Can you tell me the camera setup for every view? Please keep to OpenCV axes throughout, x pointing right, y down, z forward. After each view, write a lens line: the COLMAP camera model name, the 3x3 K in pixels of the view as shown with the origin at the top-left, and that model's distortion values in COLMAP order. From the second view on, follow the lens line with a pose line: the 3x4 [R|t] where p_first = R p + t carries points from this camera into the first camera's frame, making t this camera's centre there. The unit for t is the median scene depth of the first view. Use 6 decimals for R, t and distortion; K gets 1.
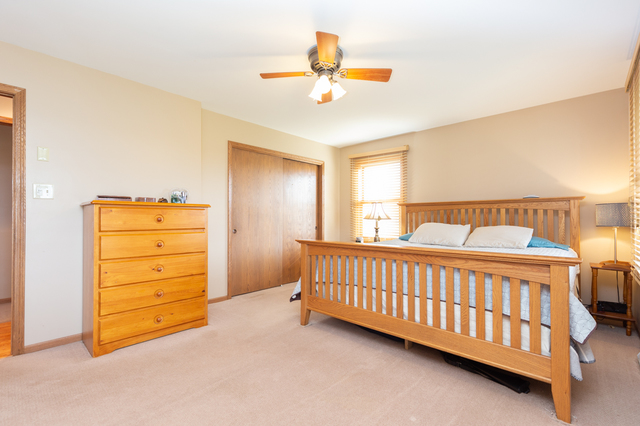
lens RADIAL K [[289.3, 0, 317.2], [0, 289.3, 214.6], [0, 0, 1]] dist [0.004508, -0.001023]
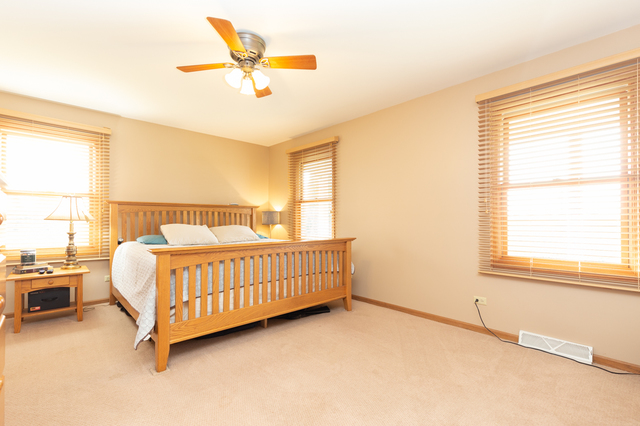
lens RADIAL K [[289.3, 0, 317.3], [0, 289.3, 216.6], [0, 0, 1]] dist [0.004508, -0.001023]
pose [[0.053155, 0.011692, 0.998518, -0.628419], [-0.016696, 0.999802, -0.010818, 0.006645], [-0.998447, -0.016096, 0.053340, 0.510281]]
